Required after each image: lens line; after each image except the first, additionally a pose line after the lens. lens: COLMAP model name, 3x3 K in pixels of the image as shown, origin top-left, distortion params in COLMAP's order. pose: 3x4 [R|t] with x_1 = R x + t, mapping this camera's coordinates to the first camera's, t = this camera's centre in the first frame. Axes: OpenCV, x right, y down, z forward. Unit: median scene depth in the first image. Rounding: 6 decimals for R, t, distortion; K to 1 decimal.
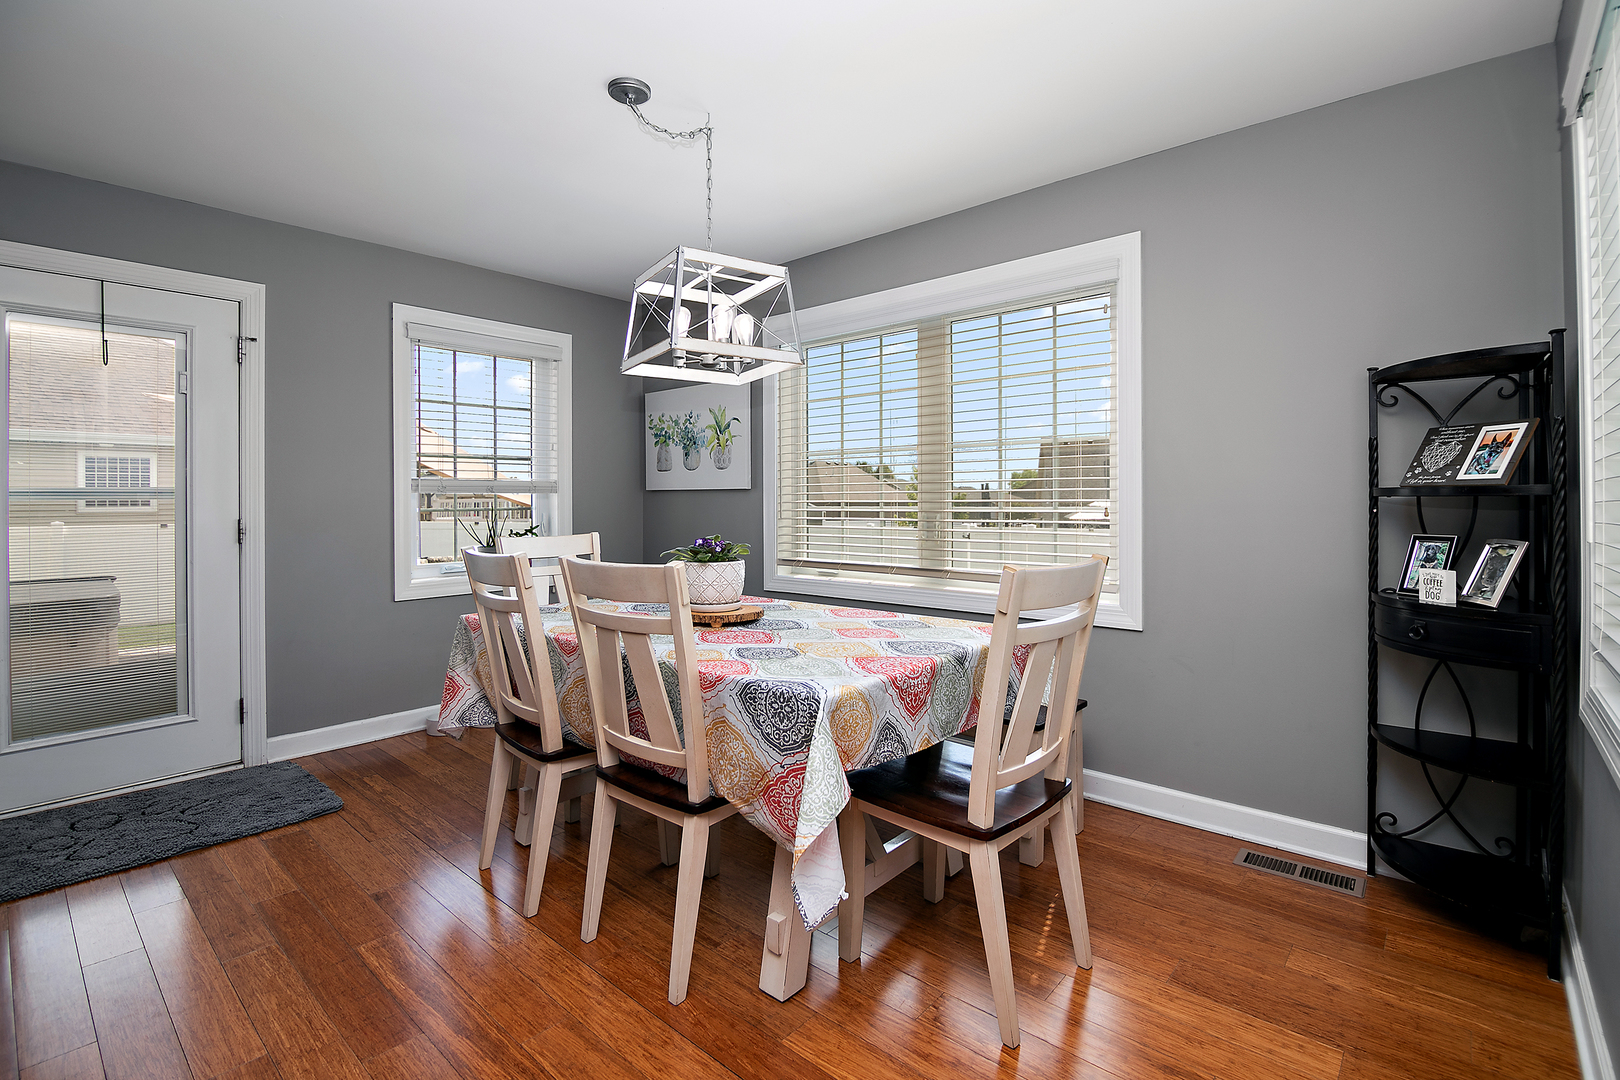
lens RADIAL K [[752.6, 0, 800.3], [0, 752.6, 501.0], [0, 0, 1]] dist [0.008040, -0.008768]
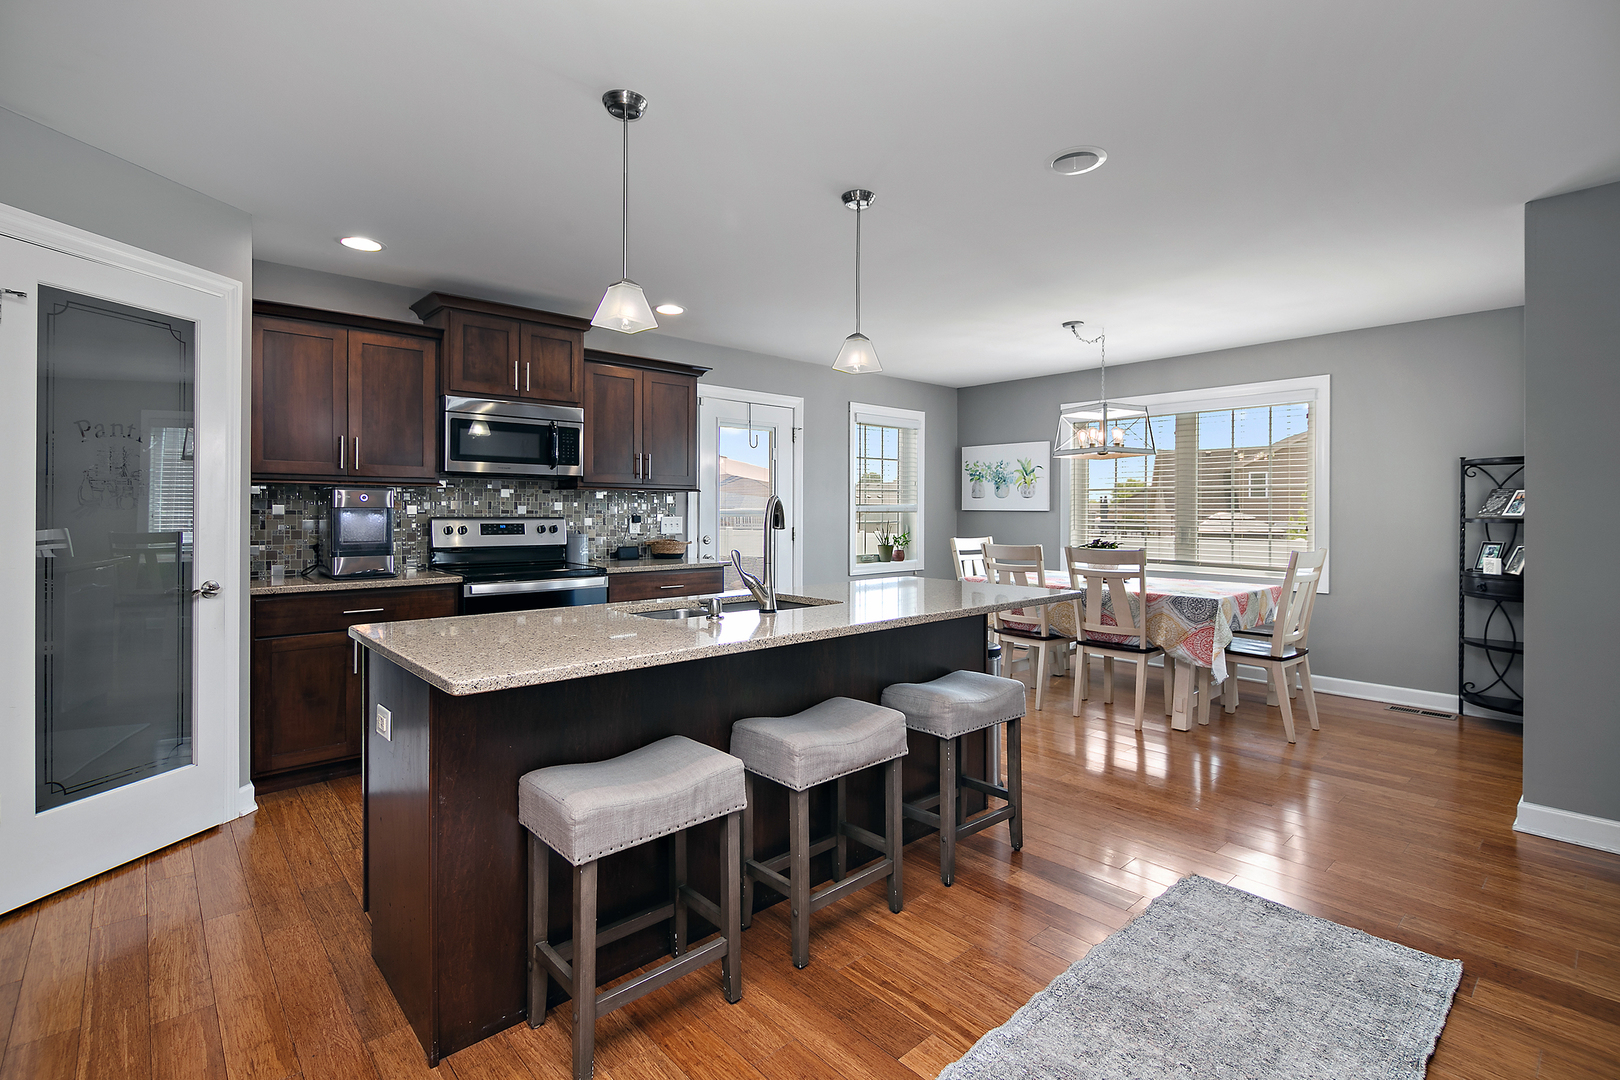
lens RADIAL K [[752.6, 0, 793.0], [0, 752.6, 505.7], [0, 0, 1]] dist [0.008040, -0.008768]
pose [[0.993214, 0.008986, -0.115955, -0.771044], [-0.009862, 0.999927, -0.006987, -0.018725], [0.115884, 0.008083, 0.993230, -1.189755]]
